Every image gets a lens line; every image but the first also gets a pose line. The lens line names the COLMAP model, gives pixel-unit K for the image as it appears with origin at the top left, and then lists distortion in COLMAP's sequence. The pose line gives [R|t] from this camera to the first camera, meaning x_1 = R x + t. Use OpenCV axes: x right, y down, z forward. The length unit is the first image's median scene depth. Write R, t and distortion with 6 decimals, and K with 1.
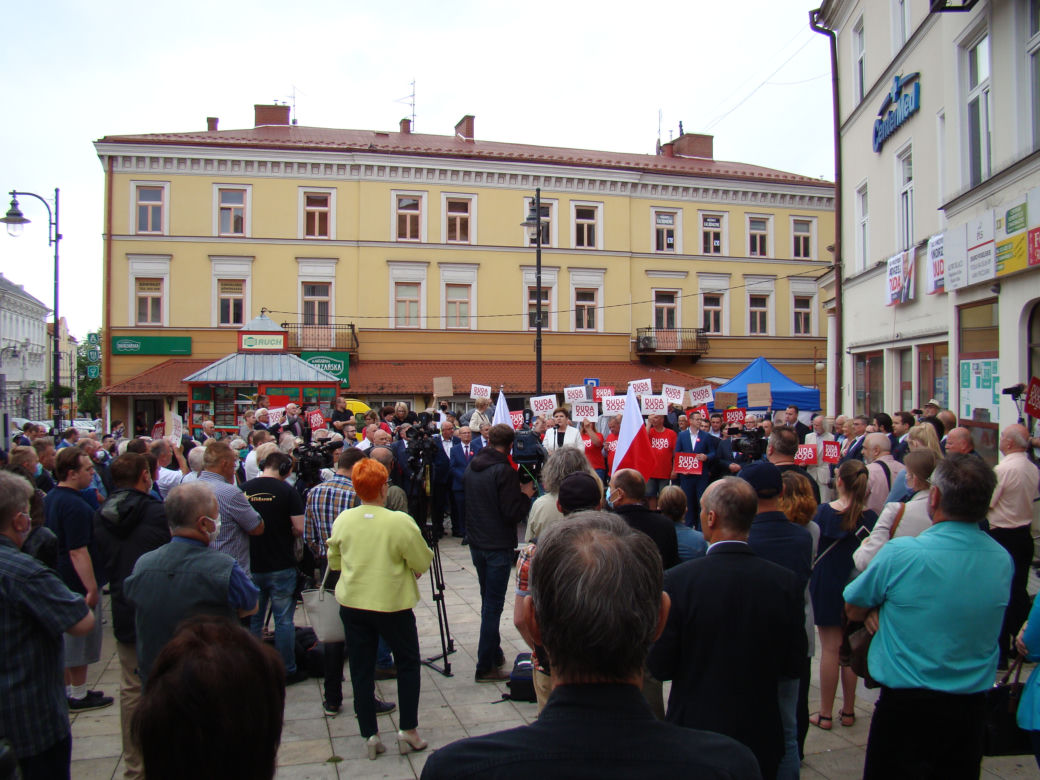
lens RADIAL K [[1032.1, 0, 520.0], [0, 1032.1, 390.0], [0, 0, 1]] dist [-0.165241, 0.017042]
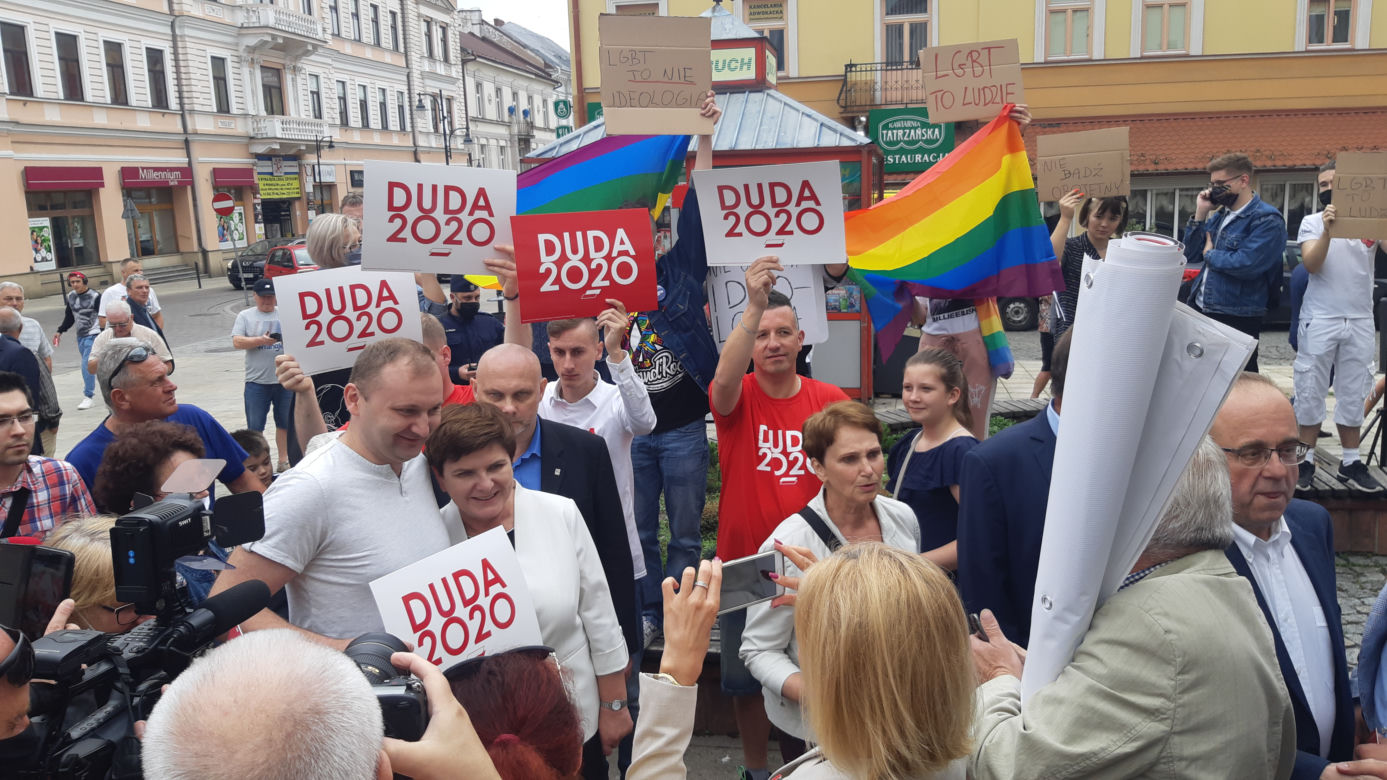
lens RADIAL K [[1070.3, 0, 695.7], [0, 1070.3, 413.6], [0, 0, 1]] dist [0.018957, -0.077482]
pose [[0.901628, 0.060510, -0.428259, -0.031200], [0.029517, 0.979248, 0.200504, 0.006499], [0.431504, -0.193421, 0.881131, 0.371262]]
